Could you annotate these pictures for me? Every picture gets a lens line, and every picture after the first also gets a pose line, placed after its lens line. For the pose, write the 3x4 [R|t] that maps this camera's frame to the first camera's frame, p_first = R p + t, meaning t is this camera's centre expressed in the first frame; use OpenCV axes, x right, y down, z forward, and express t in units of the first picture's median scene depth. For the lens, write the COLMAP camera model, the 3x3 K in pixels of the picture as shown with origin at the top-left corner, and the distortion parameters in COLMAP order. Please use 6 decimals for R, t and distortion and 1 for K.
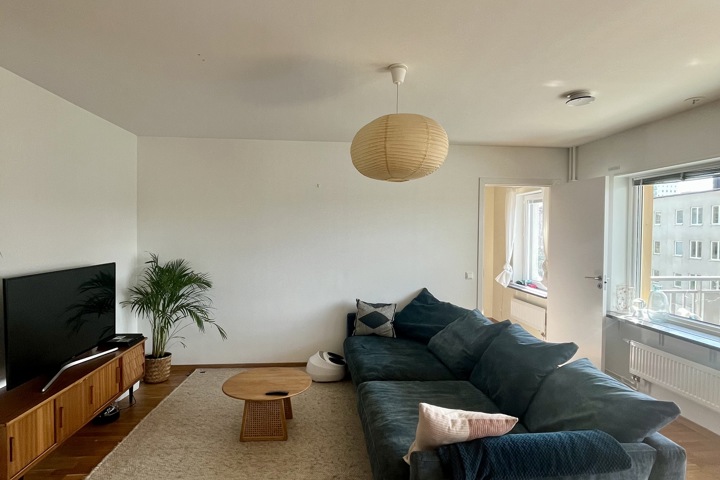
lens RADIAL K [[390.0, 0, 360.0], [0, 390.0, 240.0], [0, 0, 1]] dist [0.002502, 0.001361]
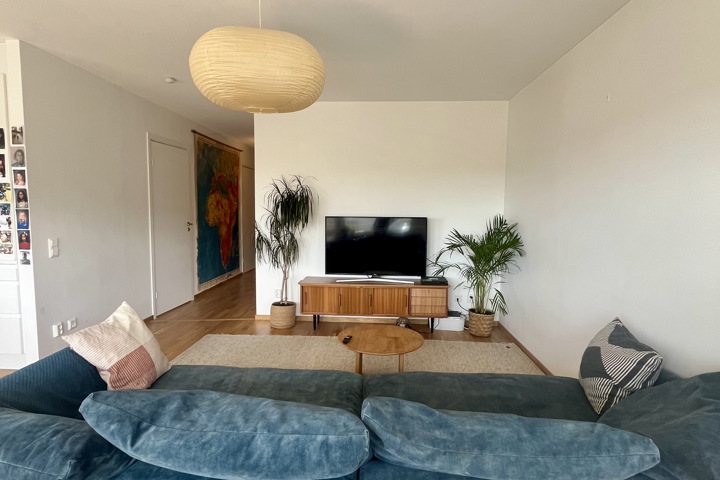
lens RADIAL K [[390.0, 0, 360.0], [0, 390.0, 240.0], [0, 0, 1]] dist [0.002502, 0.001361]
pose [[-0.150844, 0.071624, -0.985959, 0.586358], [-0.032052, 0.996493, 0.077293, 0.034956], [0.988038, 0.043261, -0.148020, 0.870014]]
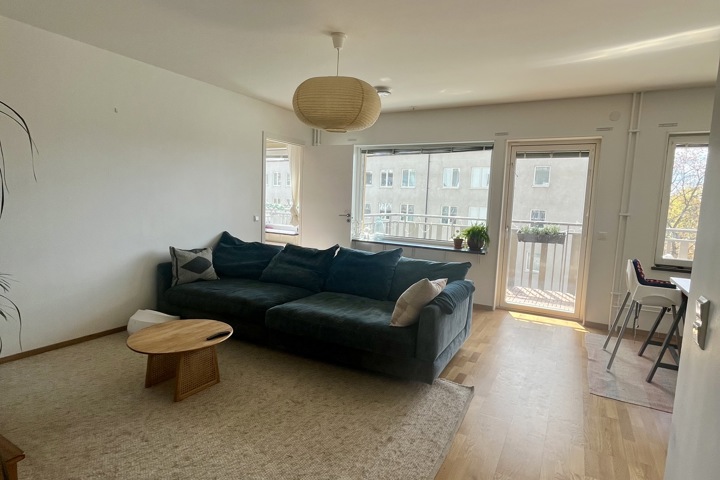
lens RADIAL K [[390.0, 0, 360.0], [0, 390.0, 240.0], [0, 0, 1]] dist [0.002502, 0.001361]
pose [[0.566333, -0.075443, 0.820716, -0.568834], [-0.014545, 0.994732, 0.101476, 0.040993], [-0.824048, -0.069406, 0.562253, 0.137293]]
